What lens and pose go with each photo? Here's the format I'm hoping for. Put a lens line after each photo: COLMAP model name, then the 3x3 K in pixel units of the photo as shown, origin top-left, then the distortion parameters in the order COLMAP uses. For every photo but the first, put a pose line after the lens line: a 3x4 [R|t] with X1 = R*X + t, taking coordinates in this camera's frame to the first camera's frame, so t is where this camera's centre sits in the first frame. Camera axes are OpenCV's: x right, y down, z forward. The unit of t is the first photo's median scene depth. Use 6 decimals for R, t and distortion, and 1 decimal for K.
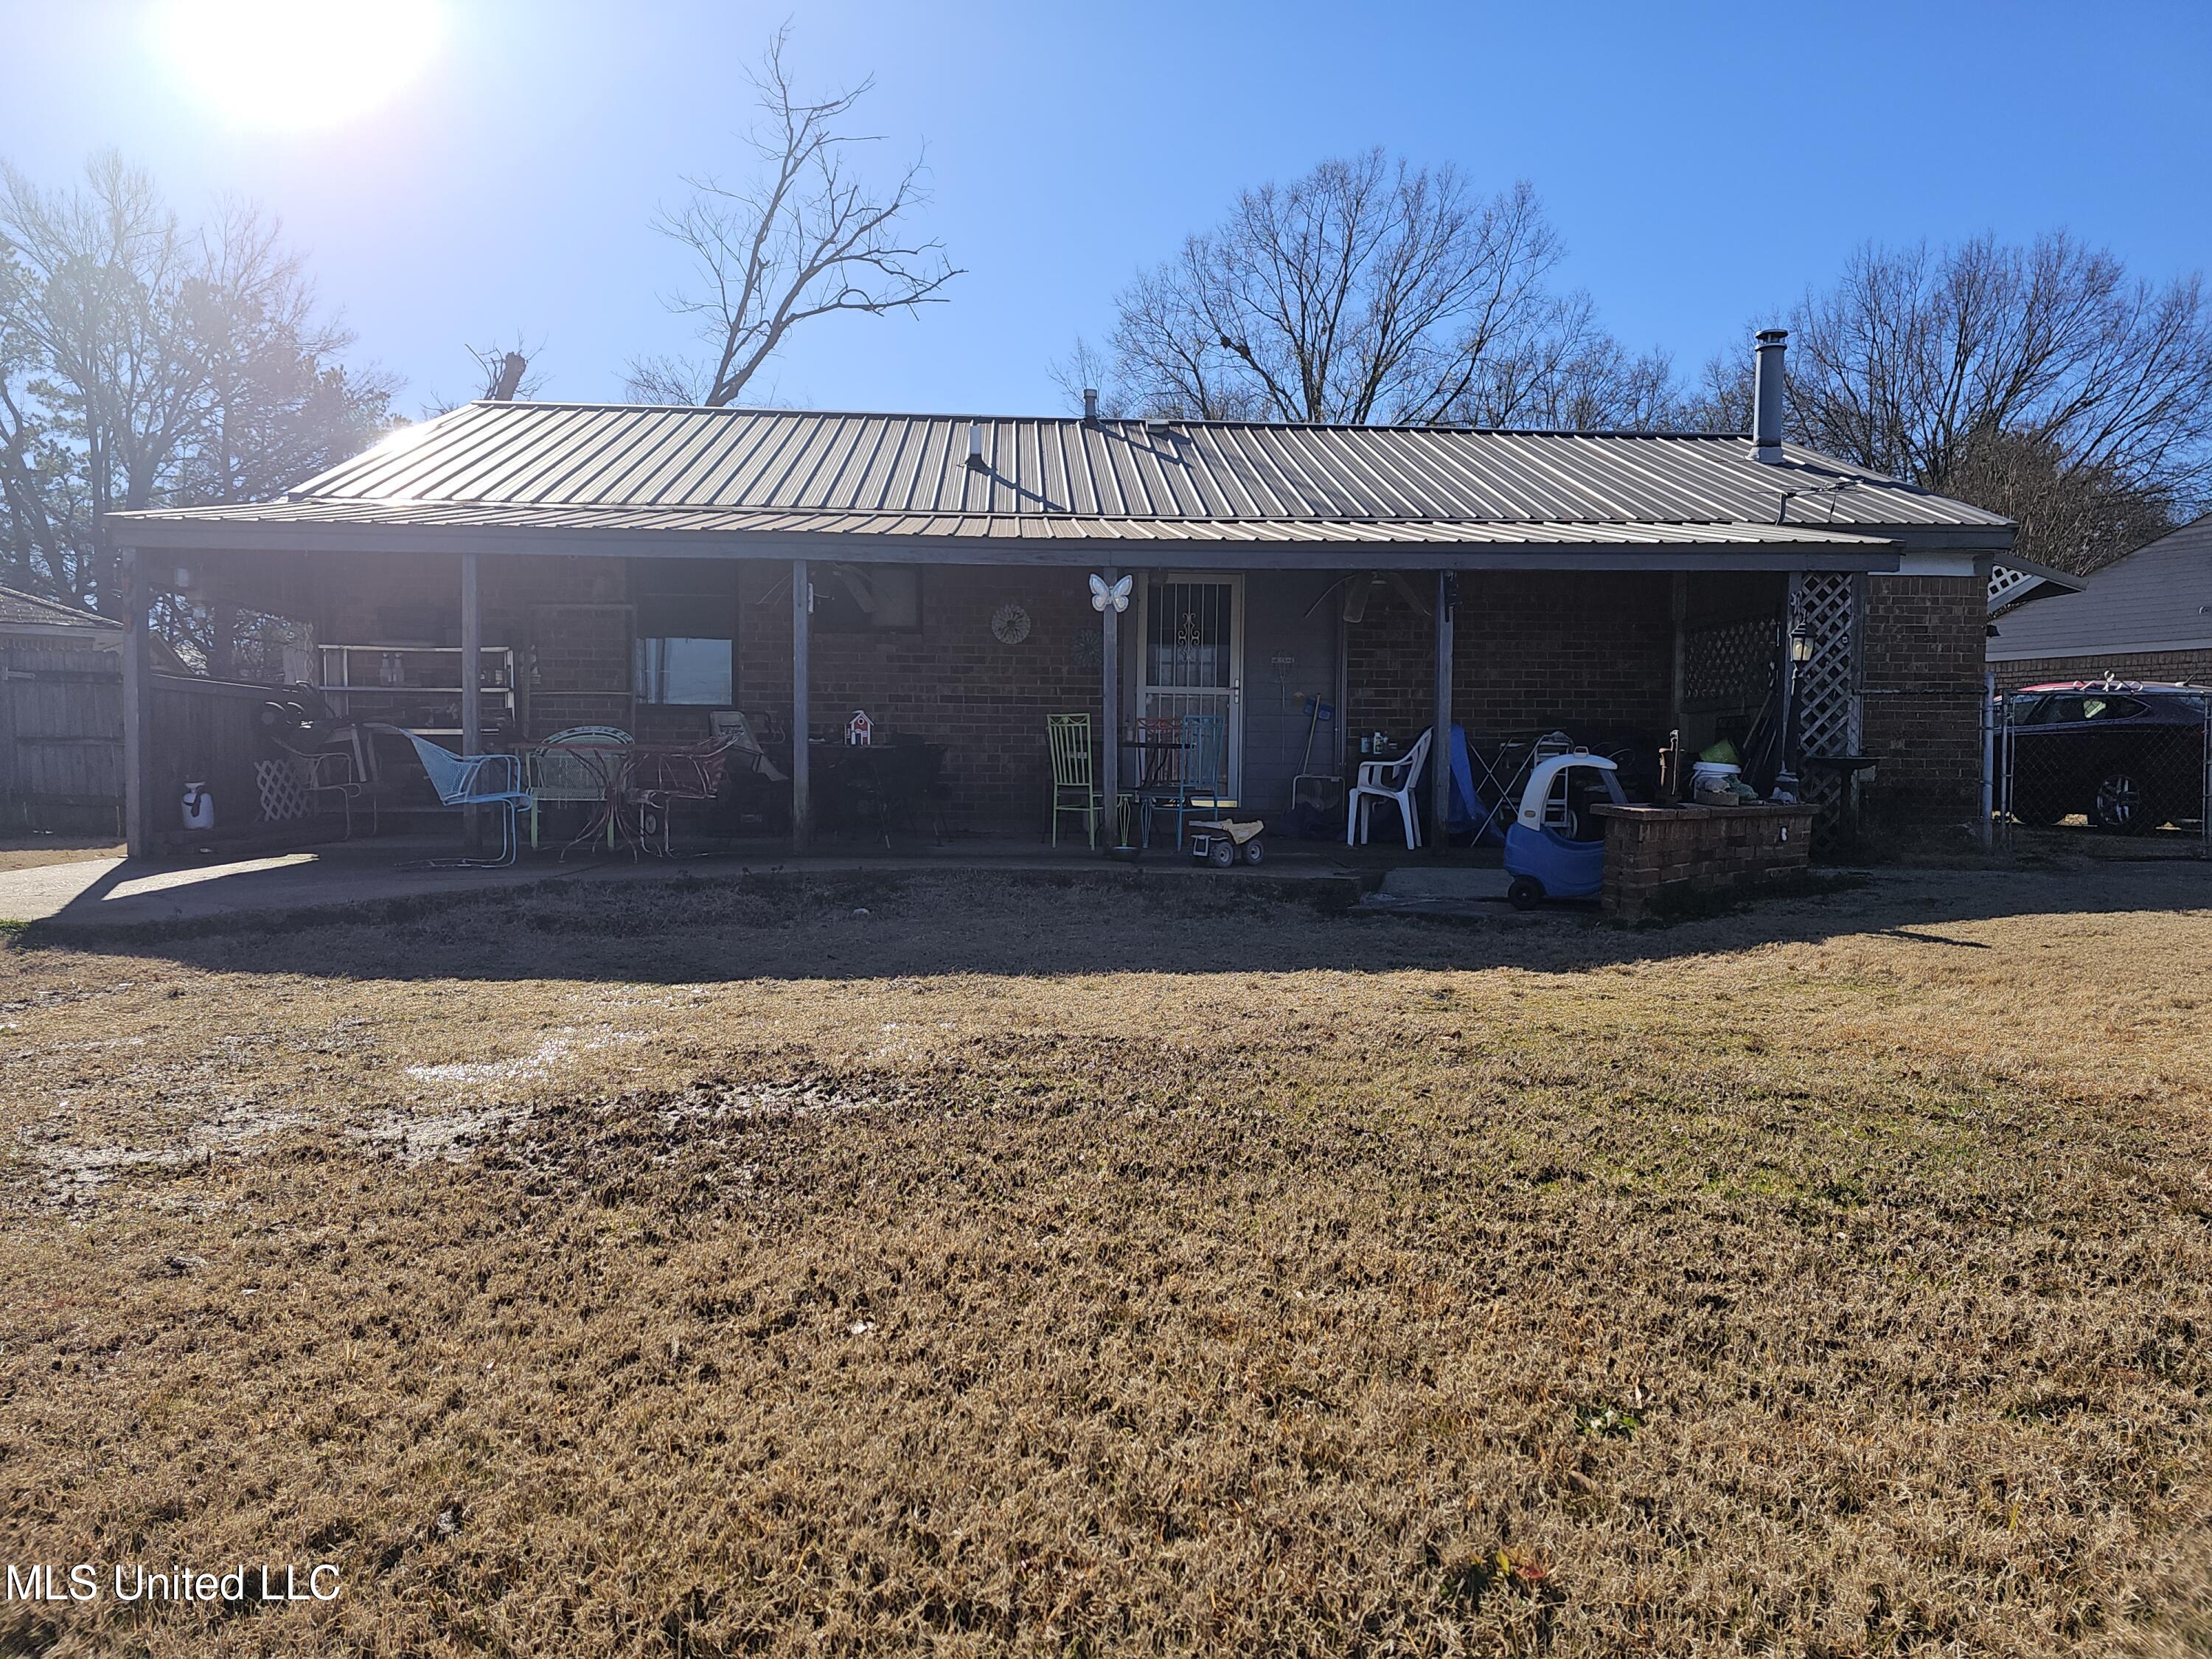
lens RADIAL K [[1478.5, 0, 1099.4], [0, 1478.5, 810.5], [0, 0, 1]] dist [0.111045, -0.152782]
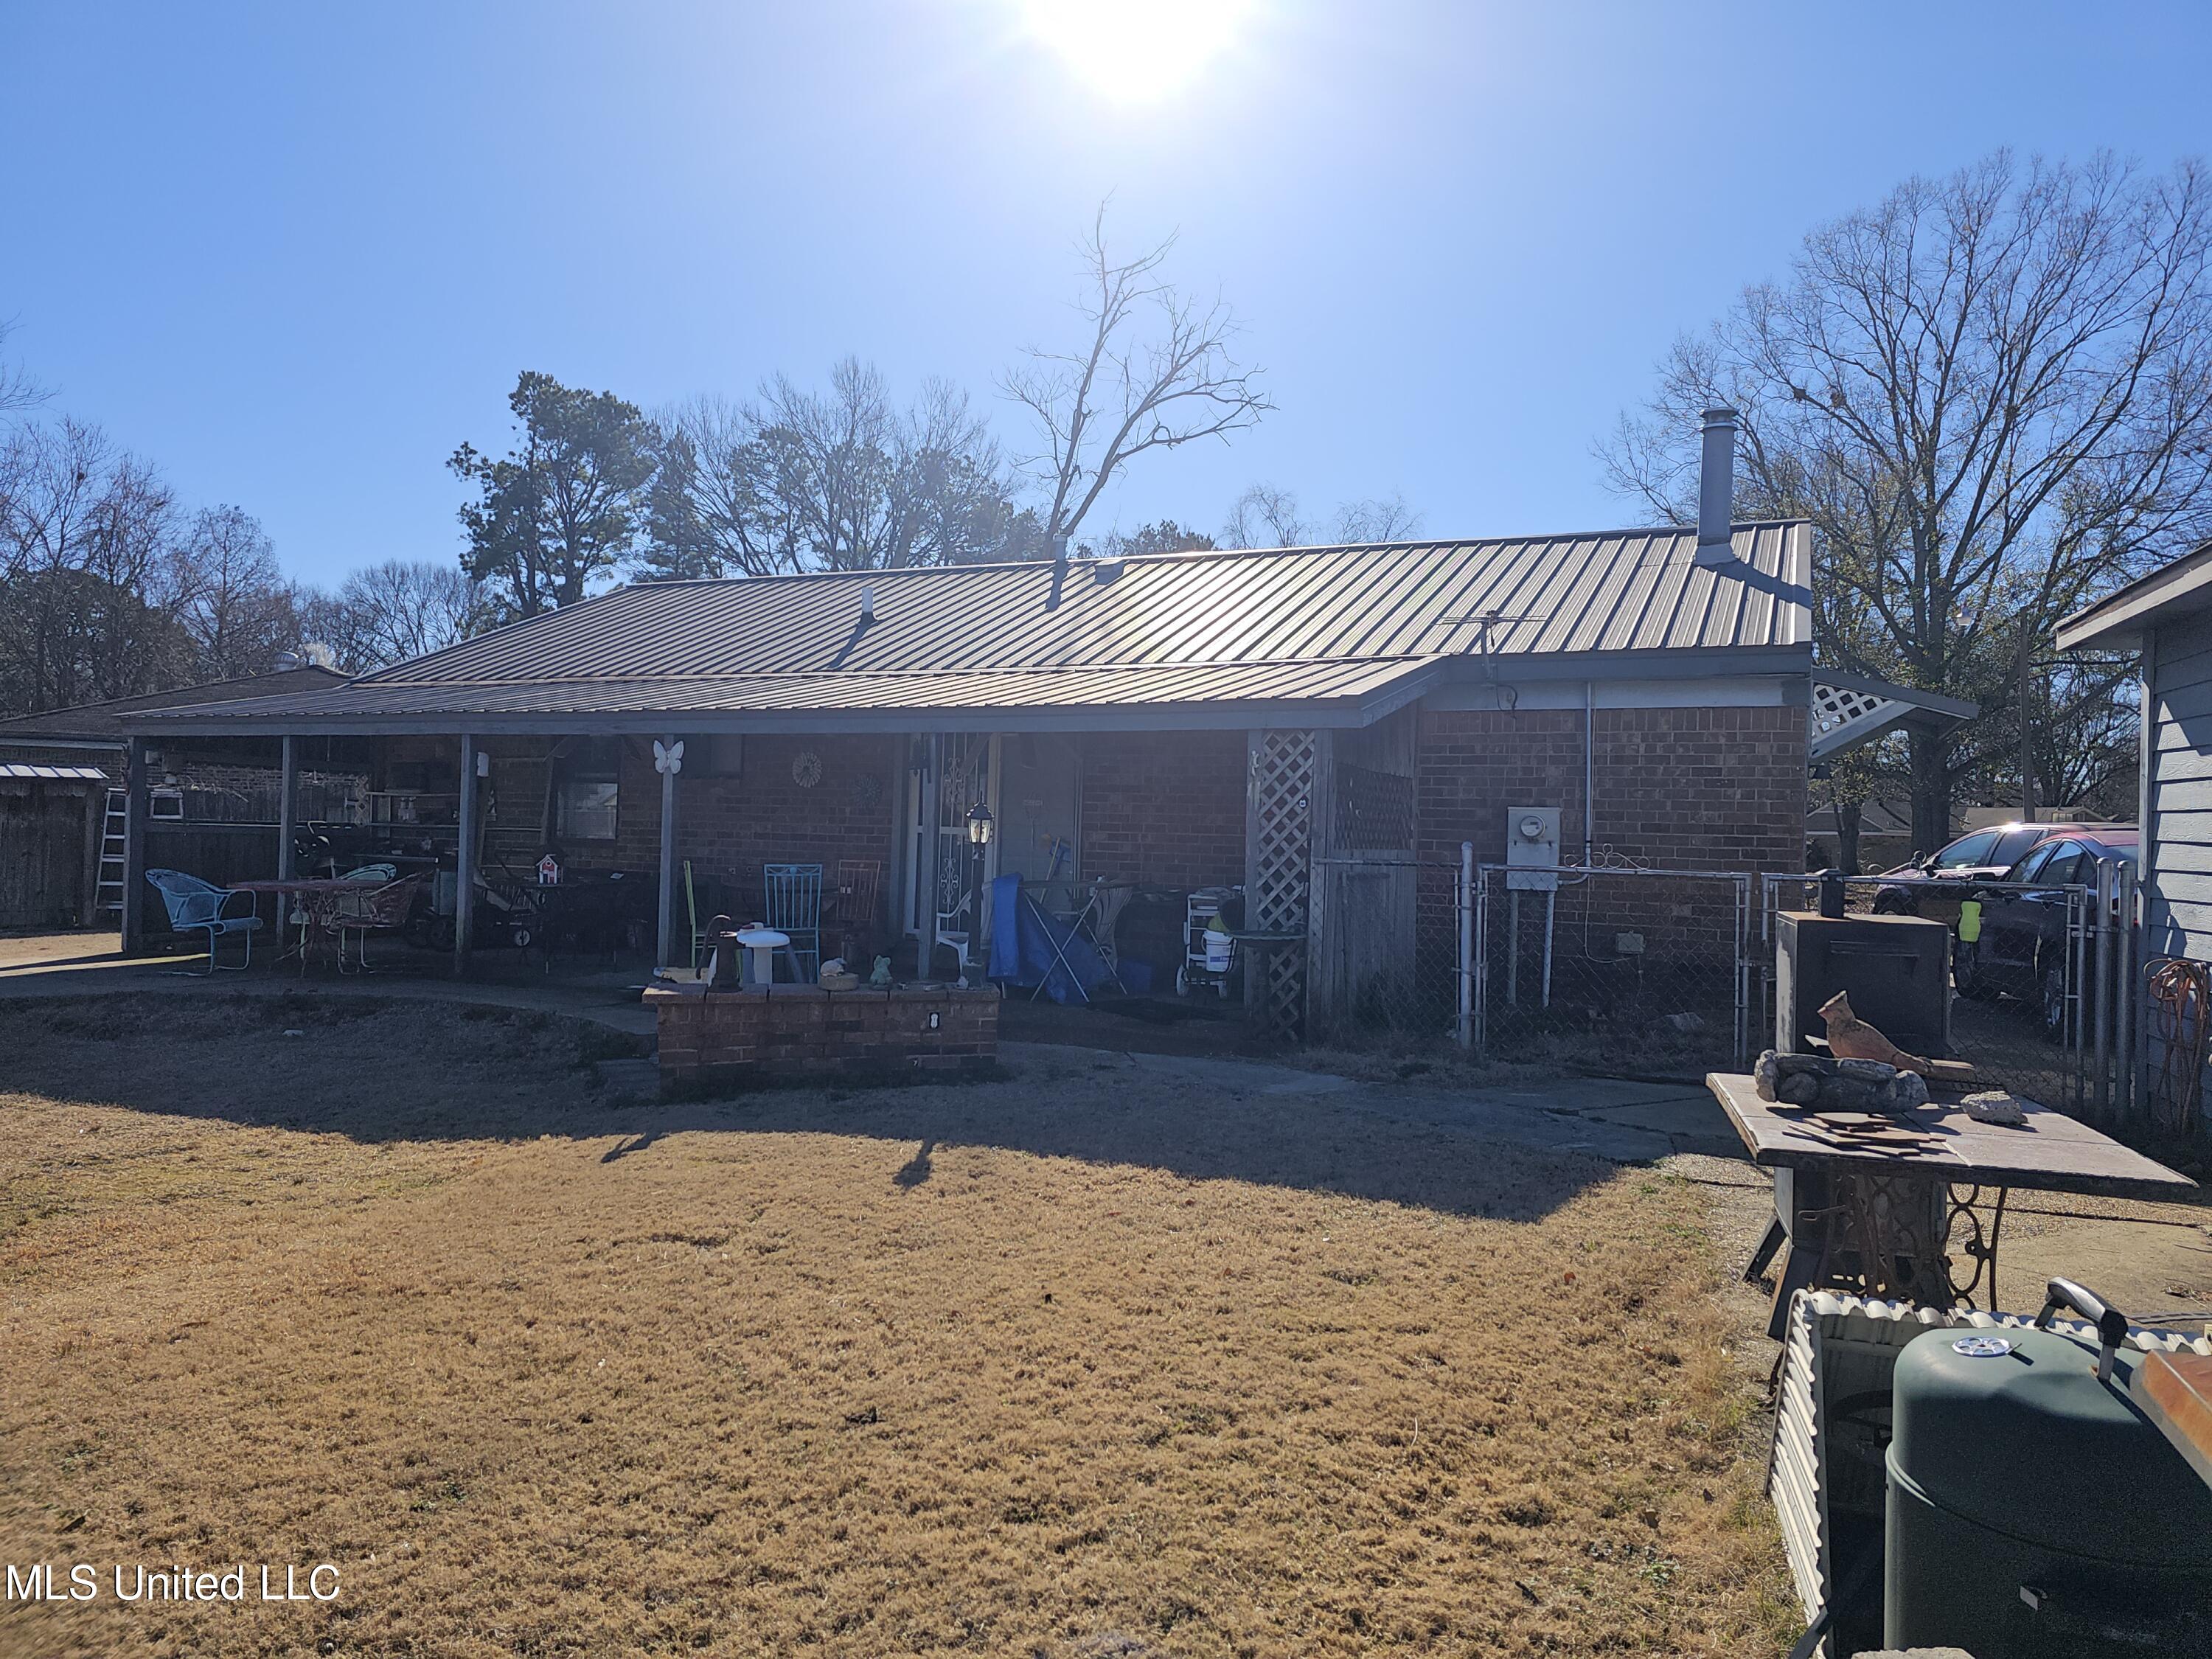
lens RADIAL K [[1478.5, 0, 1099.4], [0, 1478.5, 810.5], [0, 0, 1]] dist [0.111045, -0.152782]
pose [[0.880671, 0.008638, -0.473649, 0.646557], [-0.034014, 0.998406, -0.045036, -0.051329], [0.472506, 0.055772, 0.879561, 0.123319]]
